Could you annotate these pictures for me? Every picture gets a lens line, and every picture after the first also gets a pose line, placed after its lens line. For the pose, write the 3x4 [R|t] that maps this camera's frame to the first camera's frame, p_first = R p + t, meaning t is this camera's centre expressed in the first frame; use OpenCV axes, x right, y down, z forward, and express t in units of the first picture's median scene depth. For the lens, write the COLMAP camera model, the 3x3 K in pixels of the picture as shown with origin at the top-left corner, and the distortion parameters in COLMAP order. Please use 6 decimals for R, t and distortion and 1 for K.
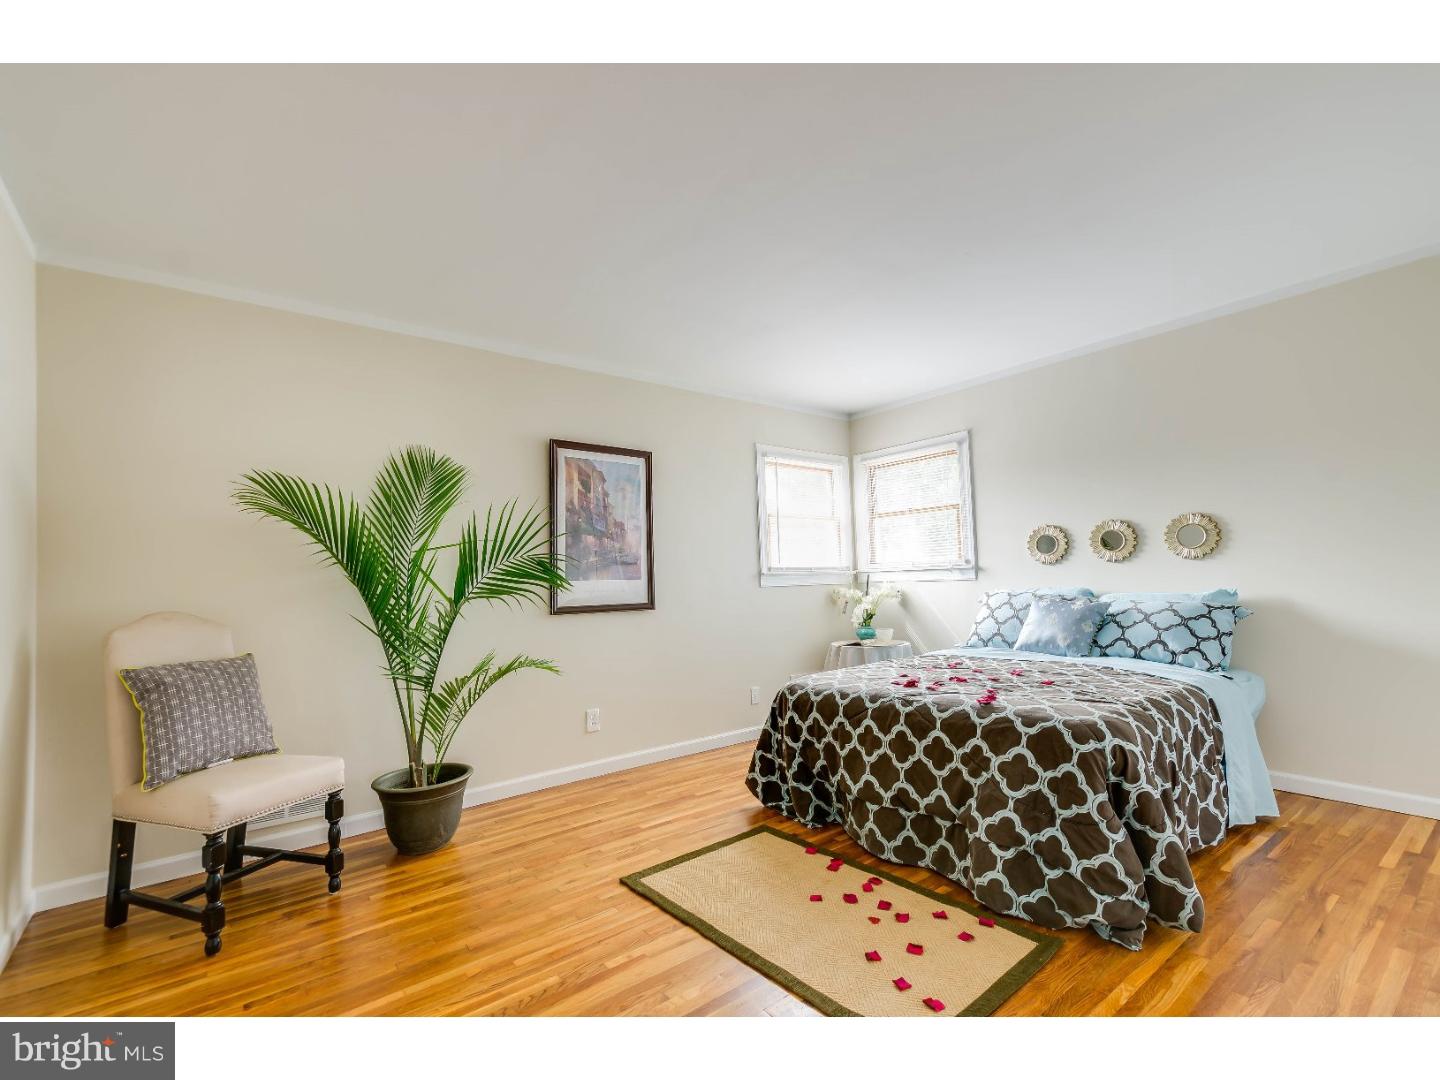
lens RADIAL K [[666.4, 0, 716.4], [0, 666.4, 541.0], [0, 0, 1]] dist [0.003920, 0.000300]
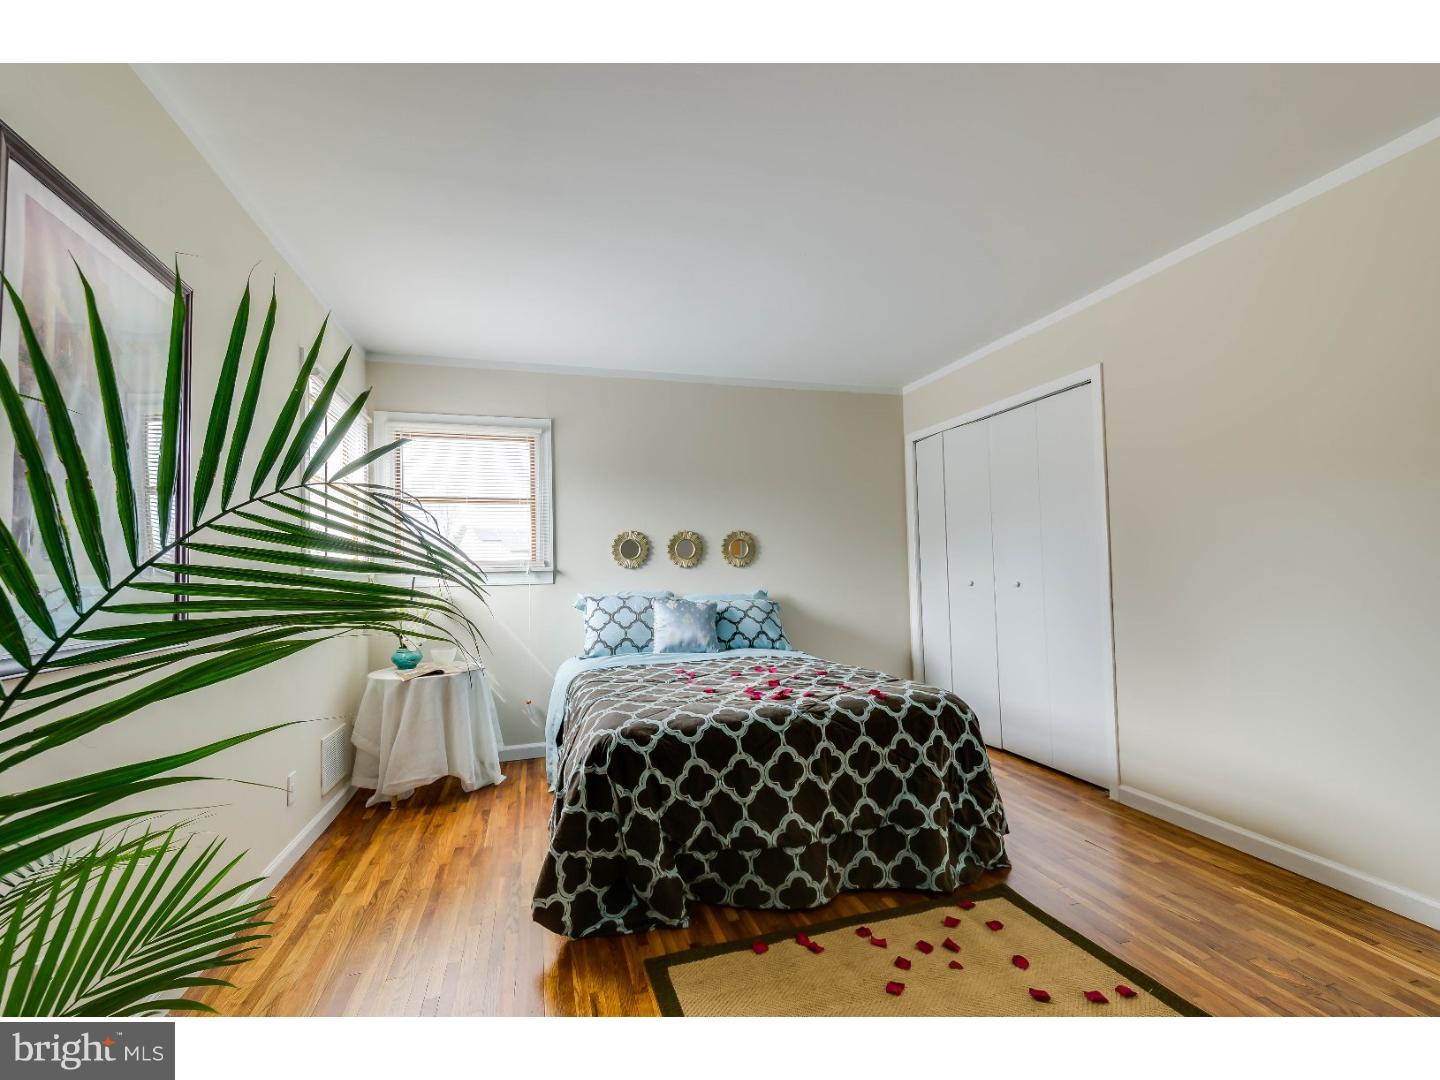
lens RADIAL K [[622.3, 0, 718.1], [0, 622.3, 545.5], [0, 0, 1]] dist [0.015923, -0.000831]
pose [[0.366977, 0.062733, 0.928112, -0.443906], [-0.044907, 0.997755, -0.049684, 0.052557], [-0.929146, -0.023445, 0.368970, 0.665253]]
